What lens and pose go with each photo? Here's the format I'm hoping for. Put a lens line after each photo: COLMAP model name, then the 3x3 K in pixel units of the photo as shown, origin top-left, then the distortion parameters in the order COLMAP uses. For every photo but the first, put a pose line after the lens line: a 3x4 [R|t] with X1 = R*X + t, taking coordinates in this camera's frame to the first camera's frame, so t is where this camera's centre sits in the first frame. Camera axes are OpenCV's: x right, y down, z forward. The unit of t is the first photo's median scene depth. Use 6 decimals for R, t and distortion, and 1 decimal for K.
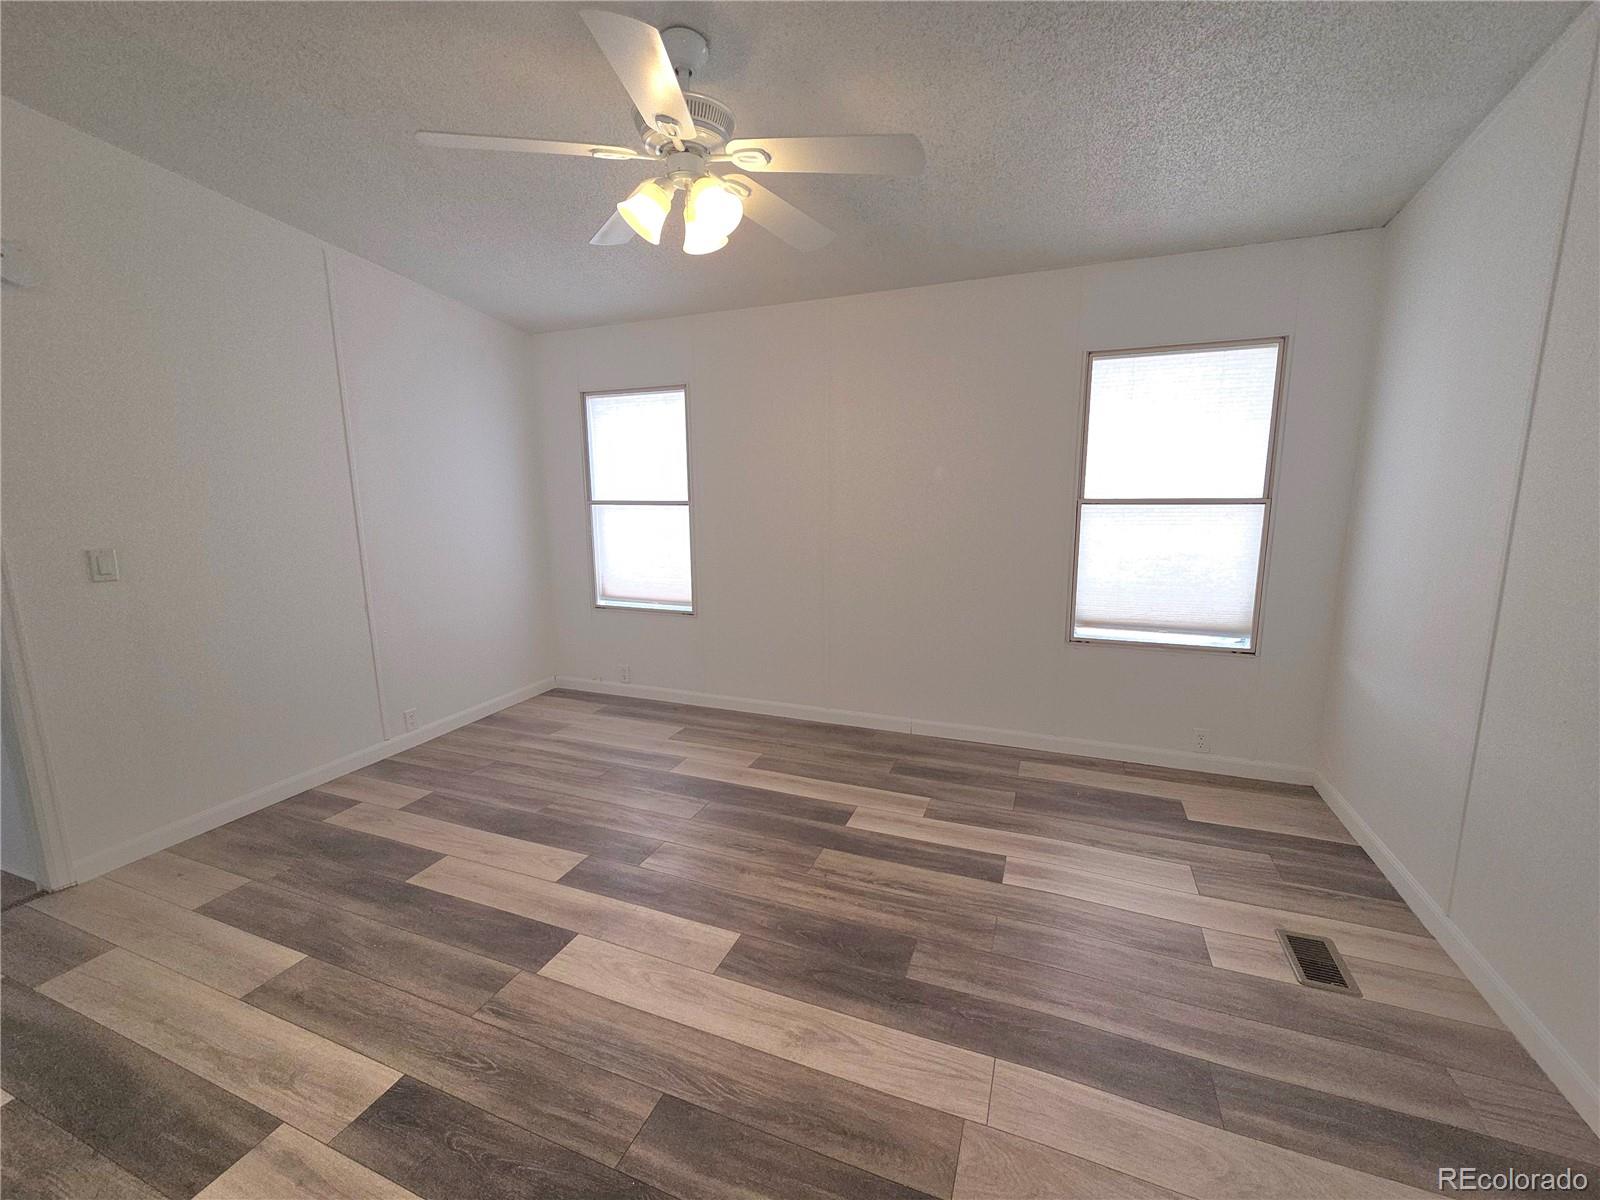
lens RADIAL K [[656.6, 0, 798.3], [0, 656.6, 603.1], [0, 0, 1]] dist [0.004383, -0.000988]
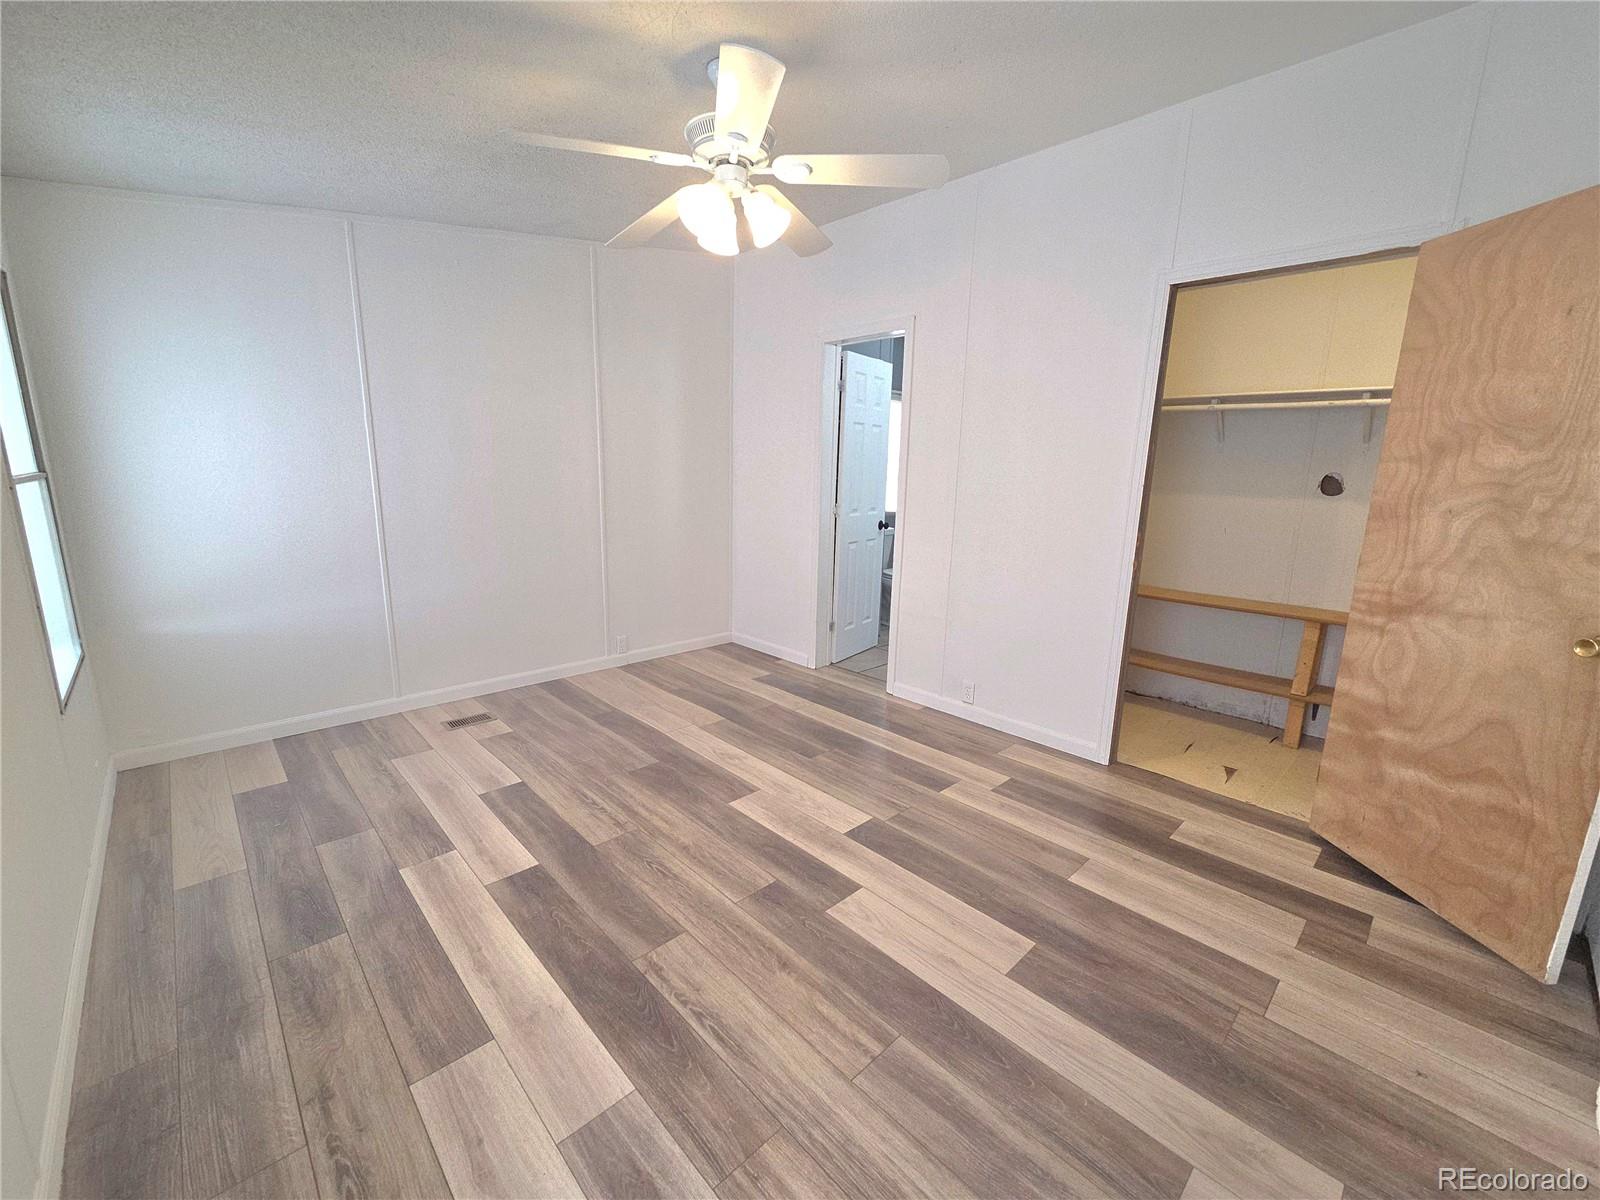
lens RADIAL K [[656.6, 0, 797.1], [0, 656.6, 596.3], [0, 0, 1]] dist [0.004383, -0.000988]
pose [[-0.909045, -0.084887, 0.407959, -0.589315], [0.067341, 0.936235, 0.344862, -0.273113], [-0.411220, 0.340967, -0.845364, 1.577359]]
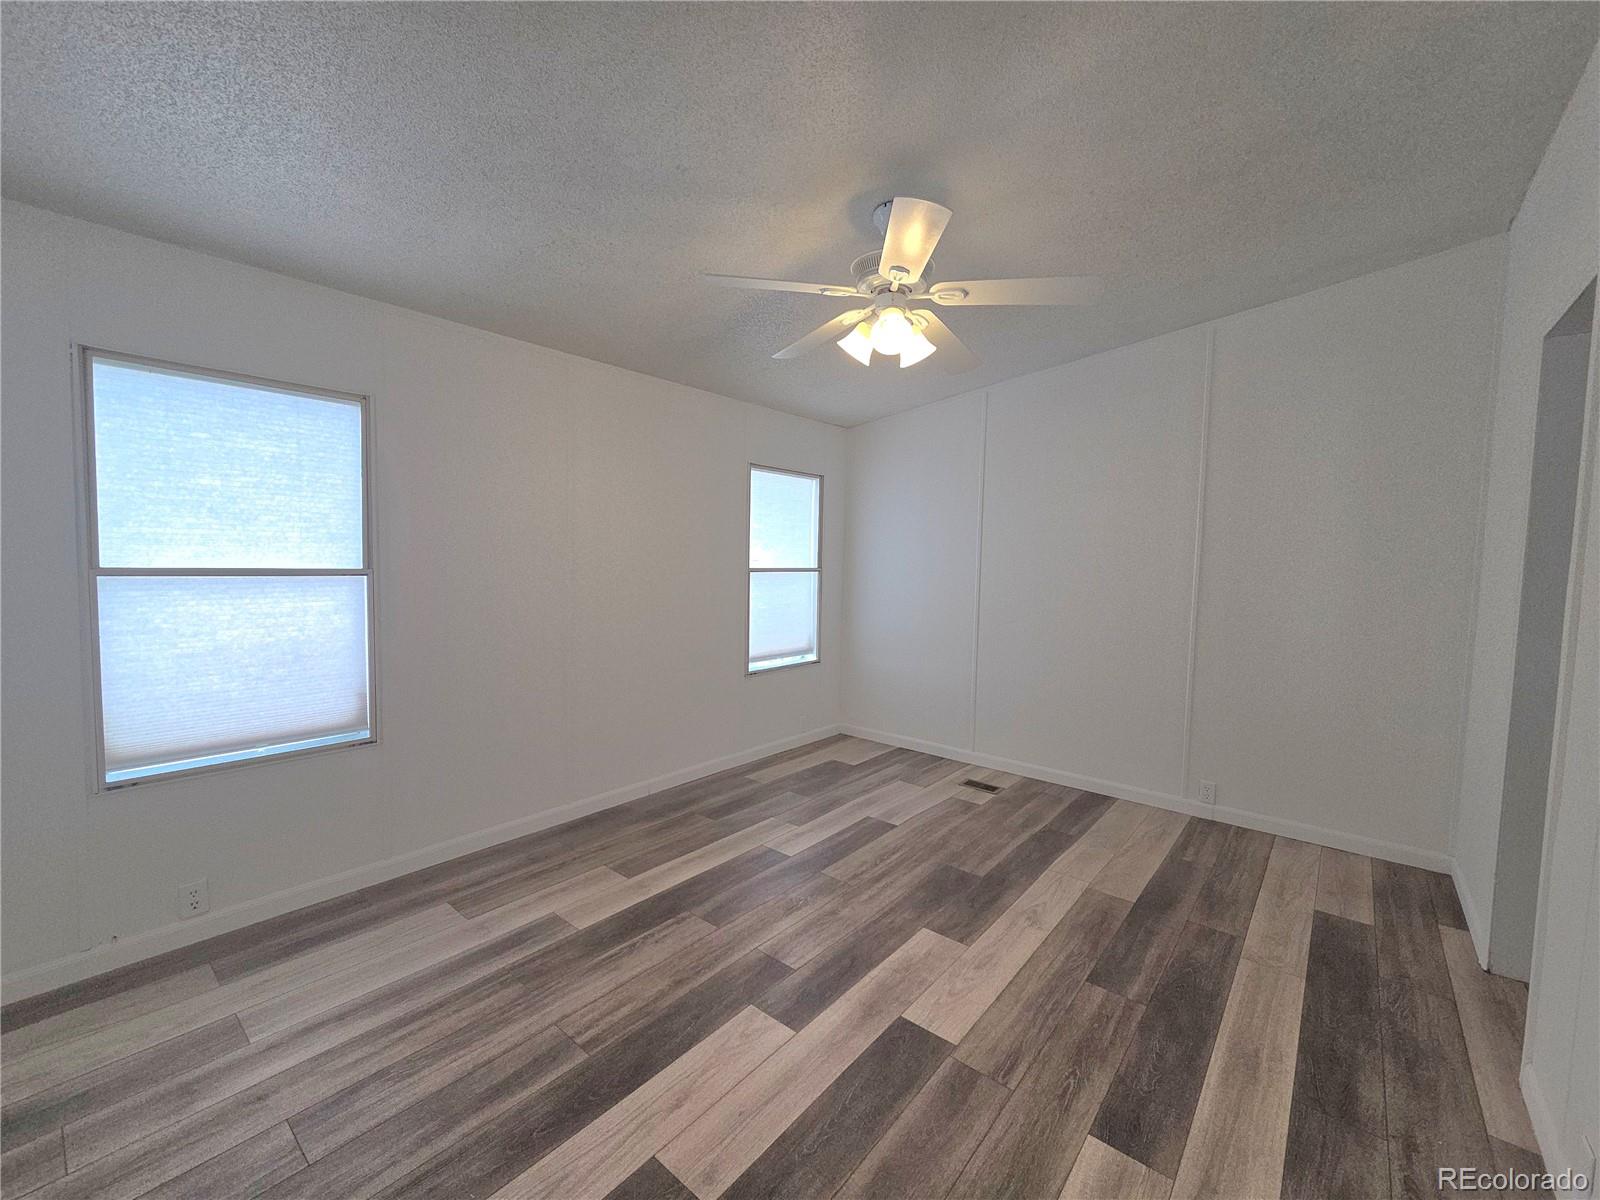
lens RADIAL K [[656.6, 0, 793.7], [0, 656.6, 596.8], [0, 0, 1]] dist [0.004383, -0.000988]
pose [[0.310850, -0.038559, 0.949676, -1.050657], [0.144354, 0.989501, -0.007074, -0.097784], [-0.939433, 0.139289, 0.313153, 0.628407]]
